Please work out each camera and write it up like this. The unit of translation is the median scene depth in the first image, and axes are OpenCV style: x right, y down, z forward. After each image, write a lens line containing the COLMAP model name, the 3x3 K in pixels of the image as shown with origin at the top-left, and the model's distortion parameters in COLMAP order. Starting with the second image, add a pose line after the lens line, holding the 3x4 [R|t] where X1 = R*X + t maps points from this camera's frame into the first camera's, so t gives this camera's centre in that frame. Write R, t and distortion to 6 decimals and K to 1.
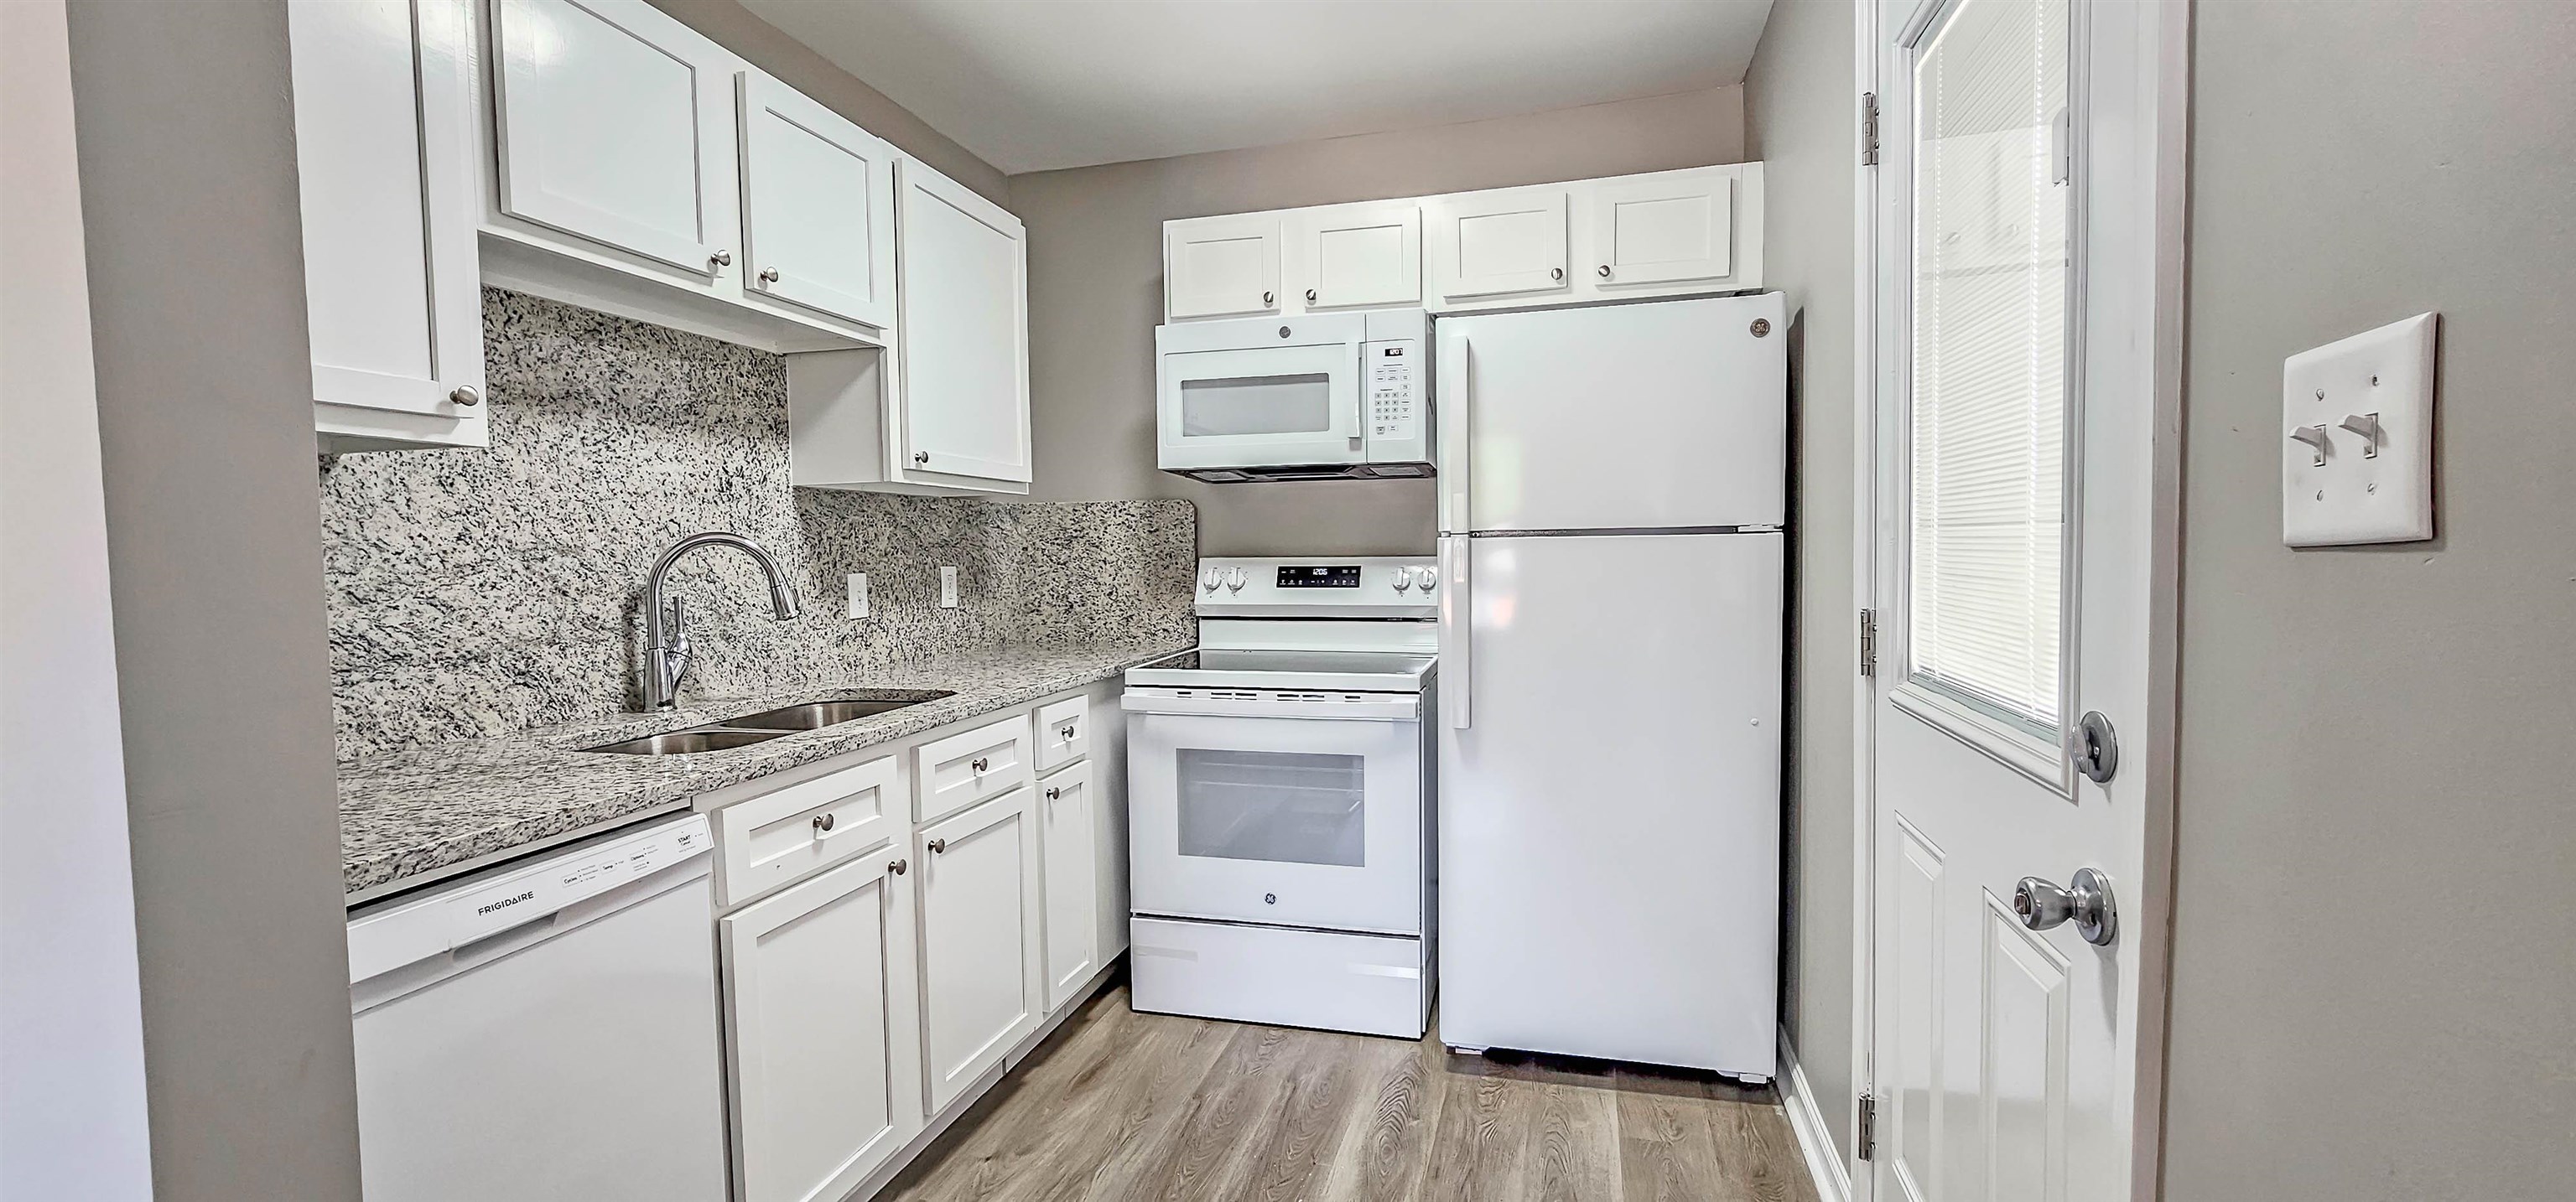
lens RADIAL K [[1057.6, 0, 1296.1], [0, 1057.6, 609.5], [0, 0, 1]] dist [-0.002377, -0.001426]
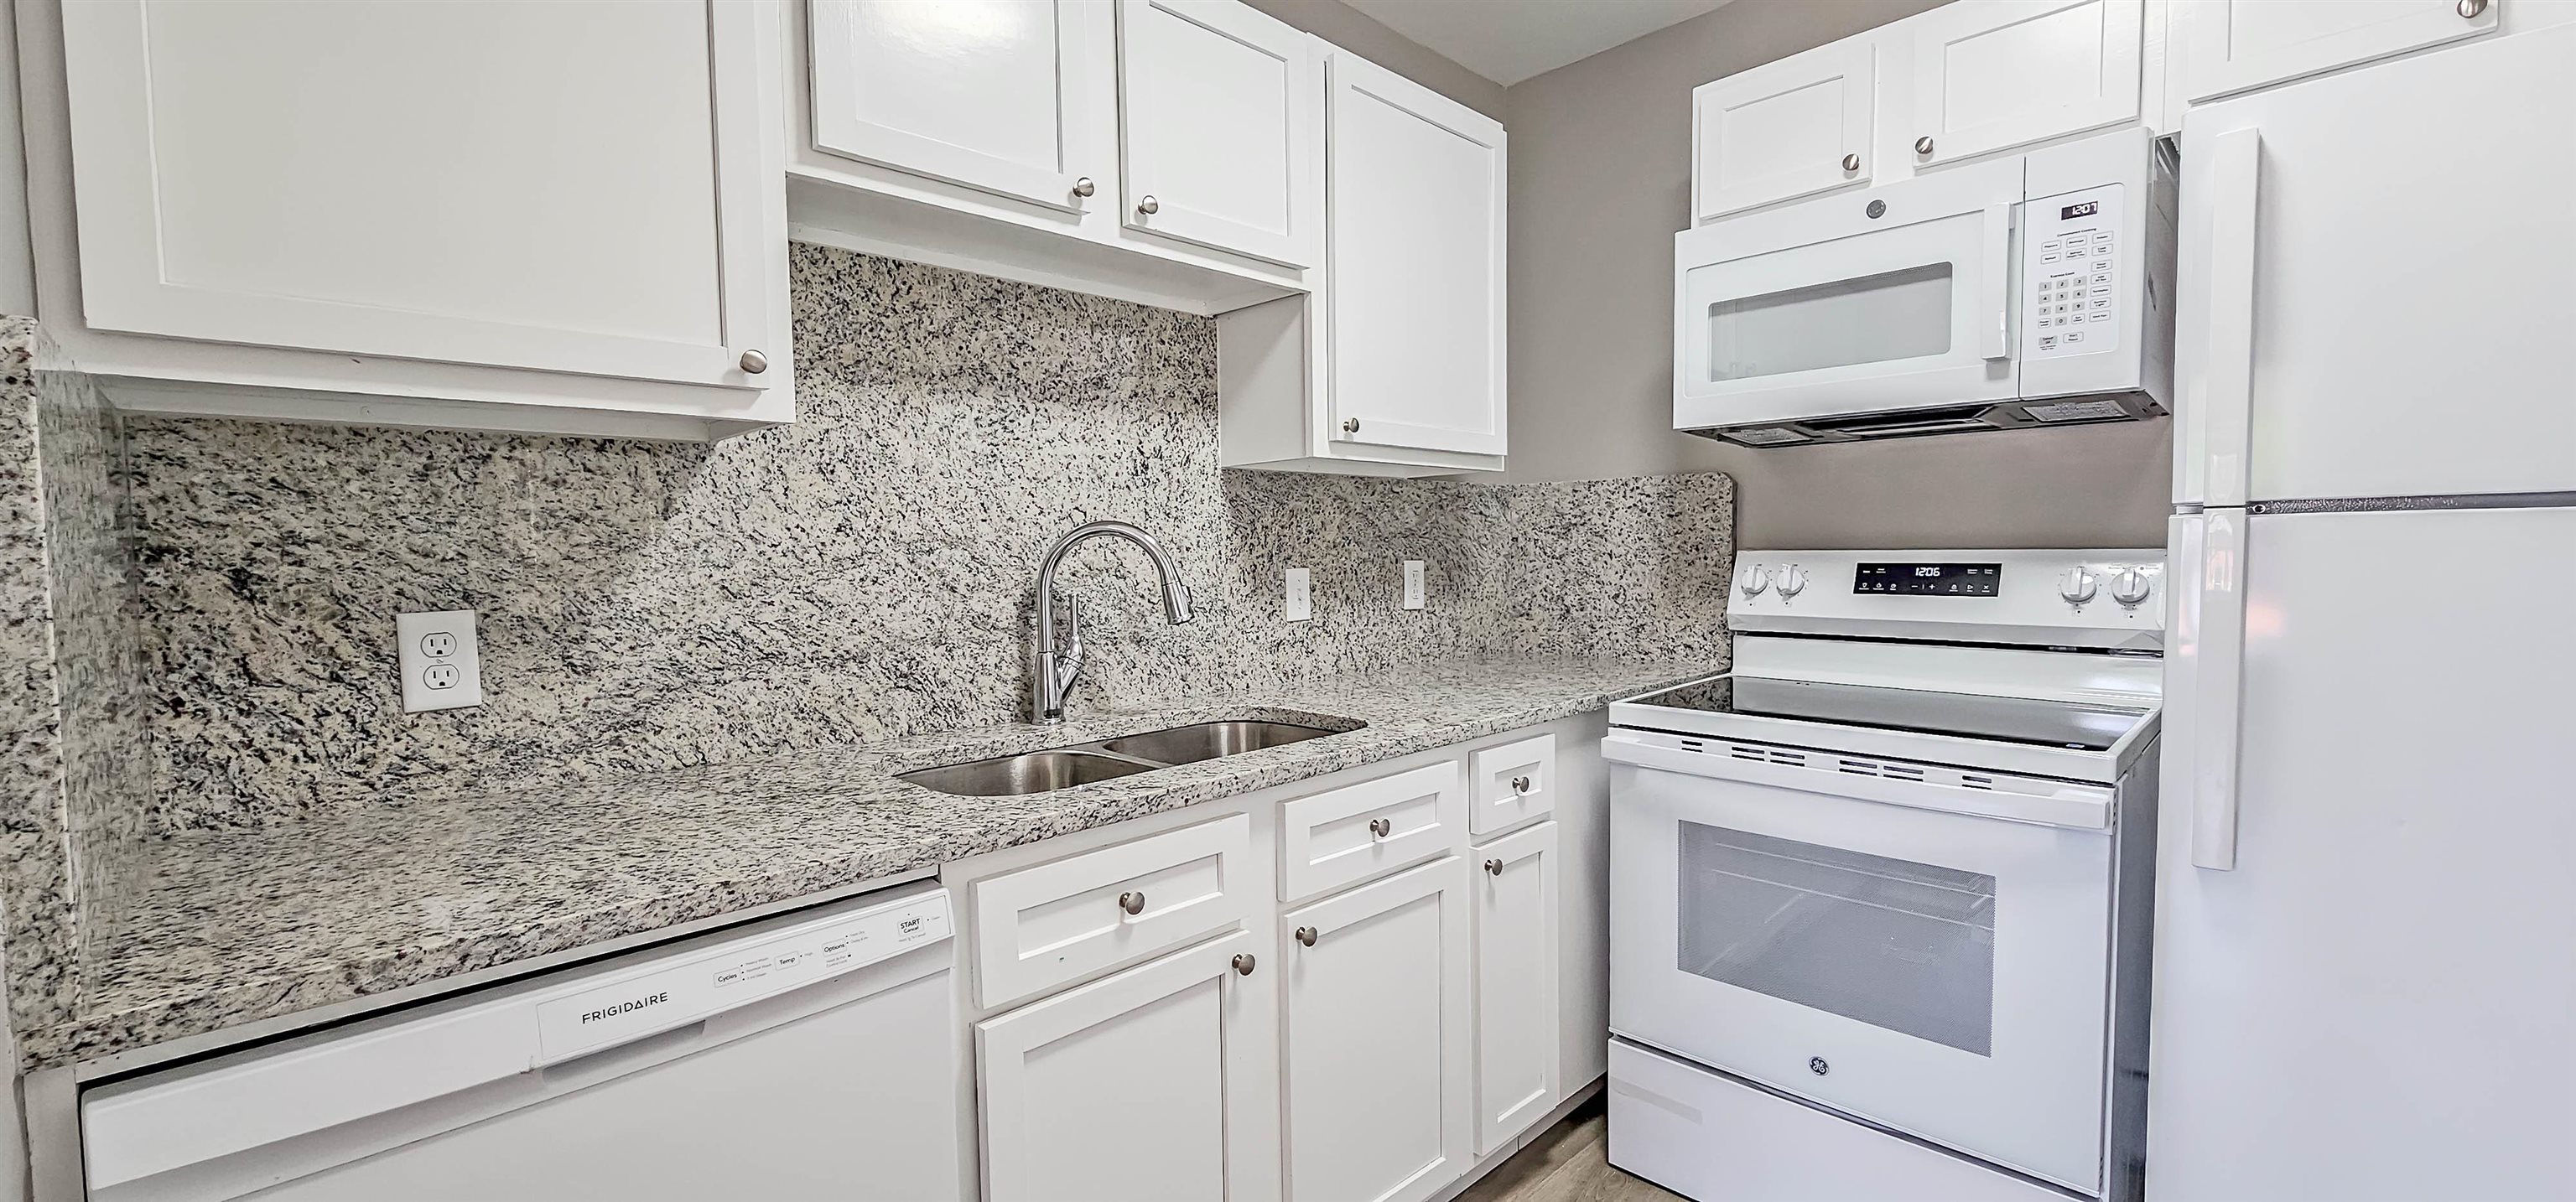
lens RADIAL K [[1057.6, 0, 1290.9], [0, 1057.6, 611.0], [0, 0, 1]] dist [-0.002377, -0.001426]
pose [[0.861461, 0.030242, -0.506923, 0.019670], [-0.025323, 0.999542, 0.016597, -0.015543], [0.507193, -0.001461, 0.861832, 0.292561]]
